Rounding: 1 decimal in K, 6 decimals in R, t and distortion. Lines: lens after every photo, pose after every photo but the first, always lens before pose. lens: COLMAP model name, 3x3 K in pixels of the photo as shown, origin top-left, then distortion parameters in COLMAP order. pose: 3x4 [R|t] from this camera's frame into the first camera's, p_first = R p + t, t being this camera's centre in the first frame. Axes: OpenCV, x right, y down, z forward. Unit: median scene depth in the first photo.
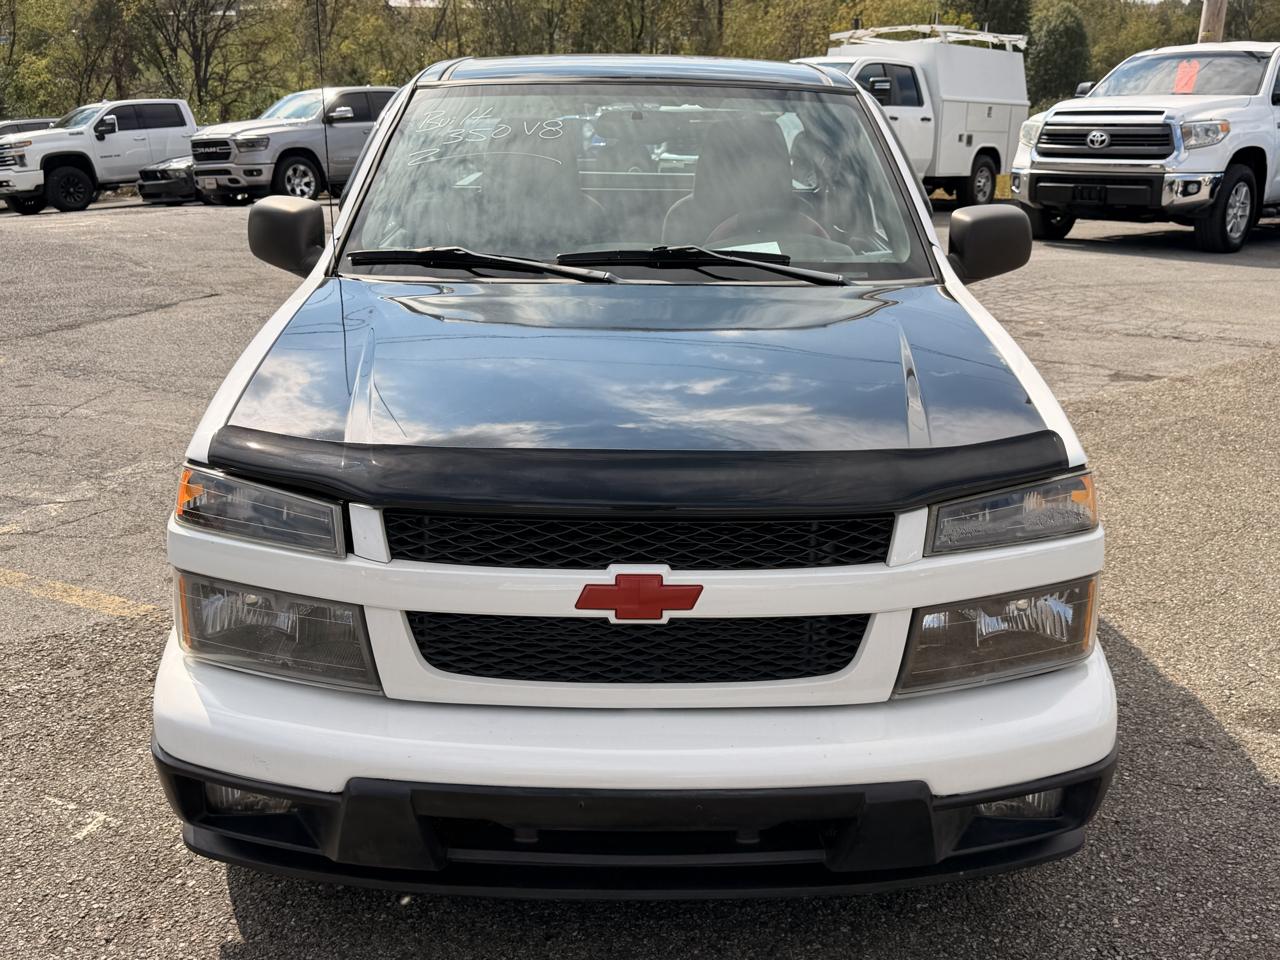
lens RADIAL K [[1270.4, 0, 638.2], [0, 1270.4, 492.0], [0, 0, 1]] dist [0.003787, 0.000000]
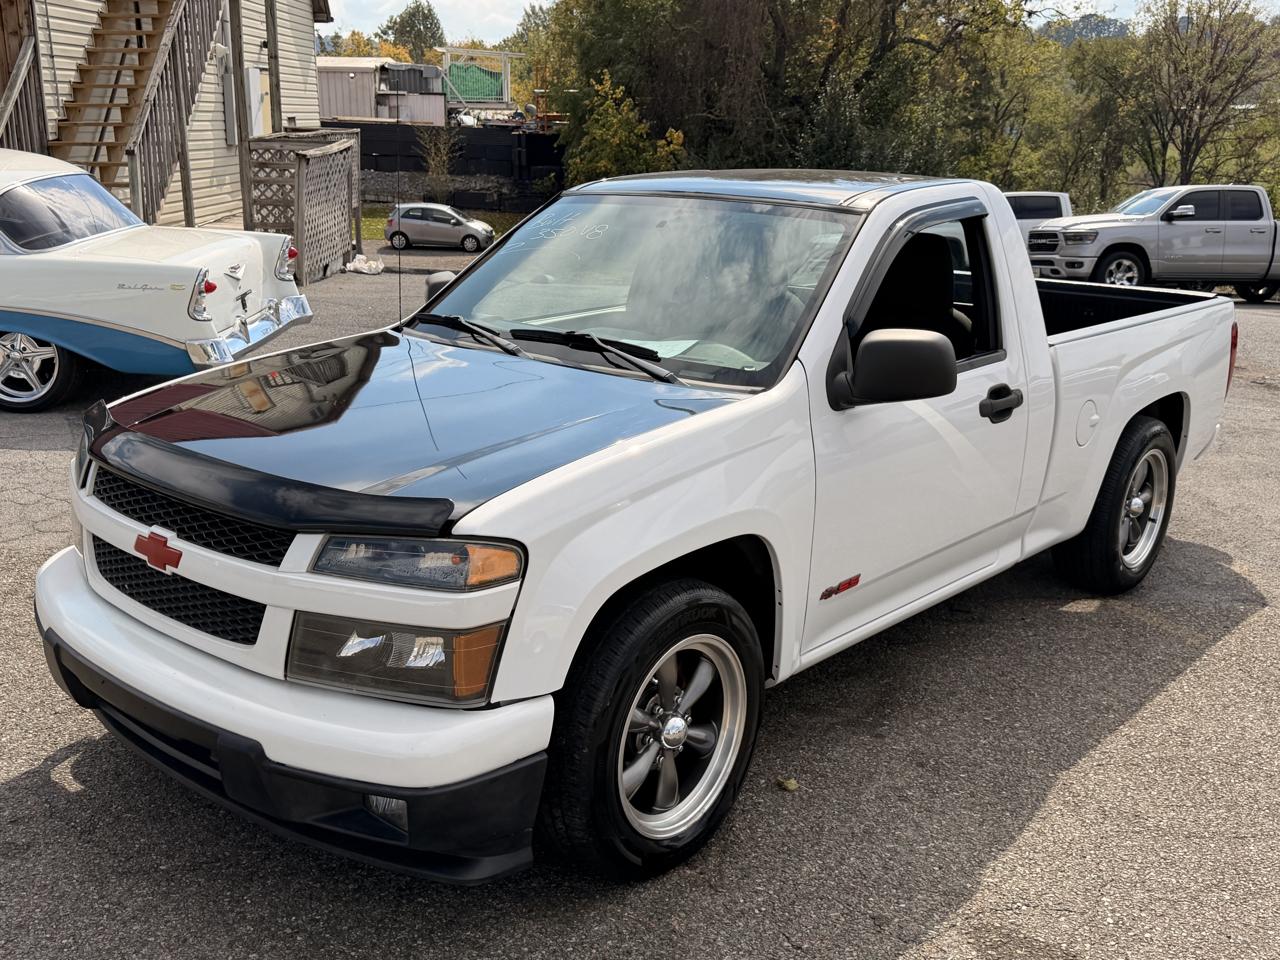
lens RADIAL K [[1270.4, 0, 643.2], [0, 1270.4, 475.4], [0, 0, 1]] dist [0.003787, 0.000000]
pose [[0.759158, 0.168253, -0.628784, 1.171694], [-0.217626, 0.976031, -0.001577, -0.104518], [0.613448, 0.138037, 0.777578, 0.198010]]
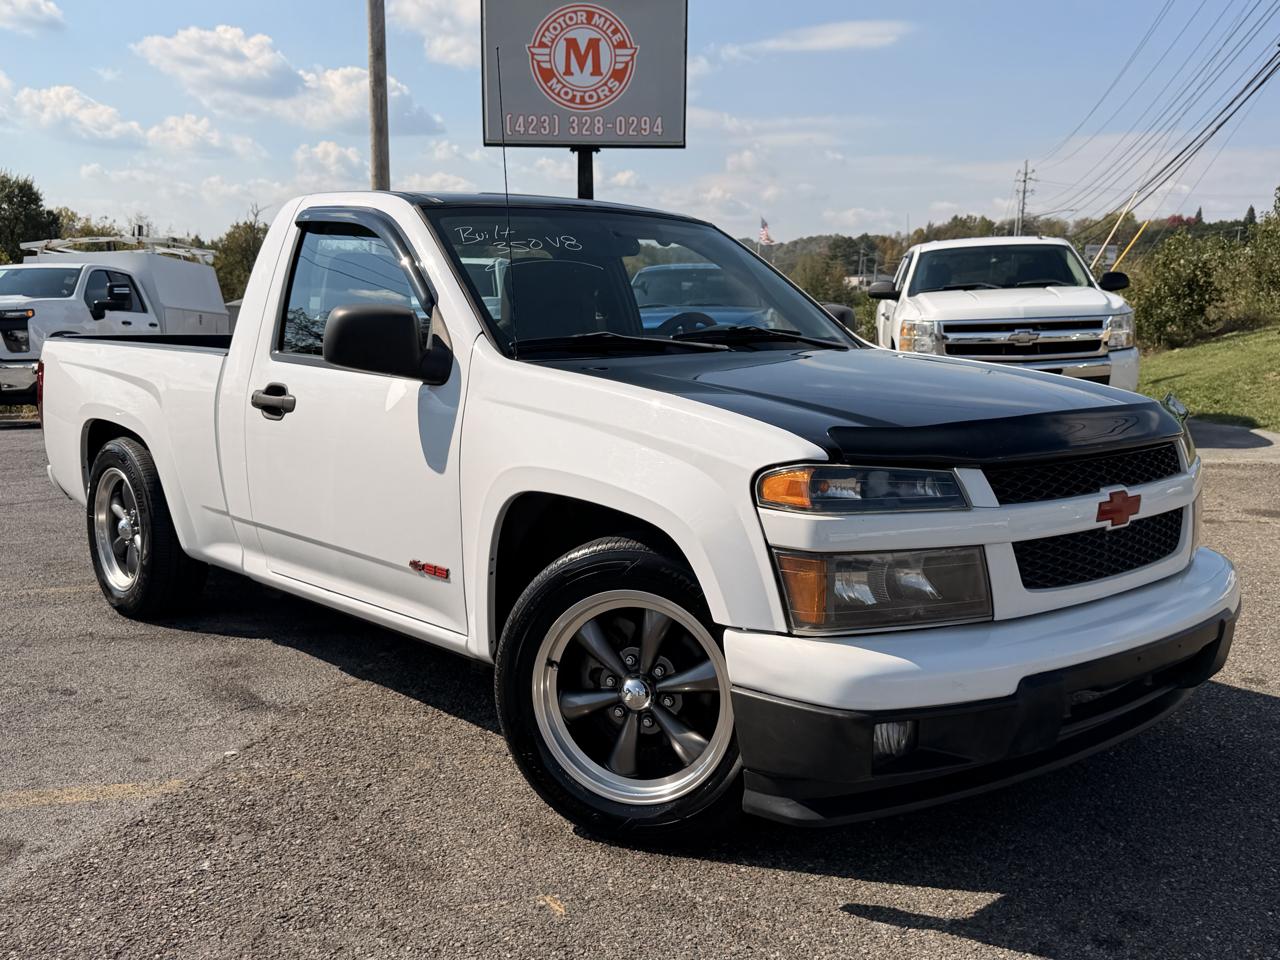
lens RADIAL K [[1270.4, 0, 637.2], [0, 1270.4, 476.9], [0, 0, 1]] dist [0.003787, 0.000000]
pose [[0.747039, -0.087742, 0.658964, -1.226683], [0.207577, 0.972477, -0.105835, 0.079366], [-0.631541, 0.215849, 0.744691, 0.245580]]
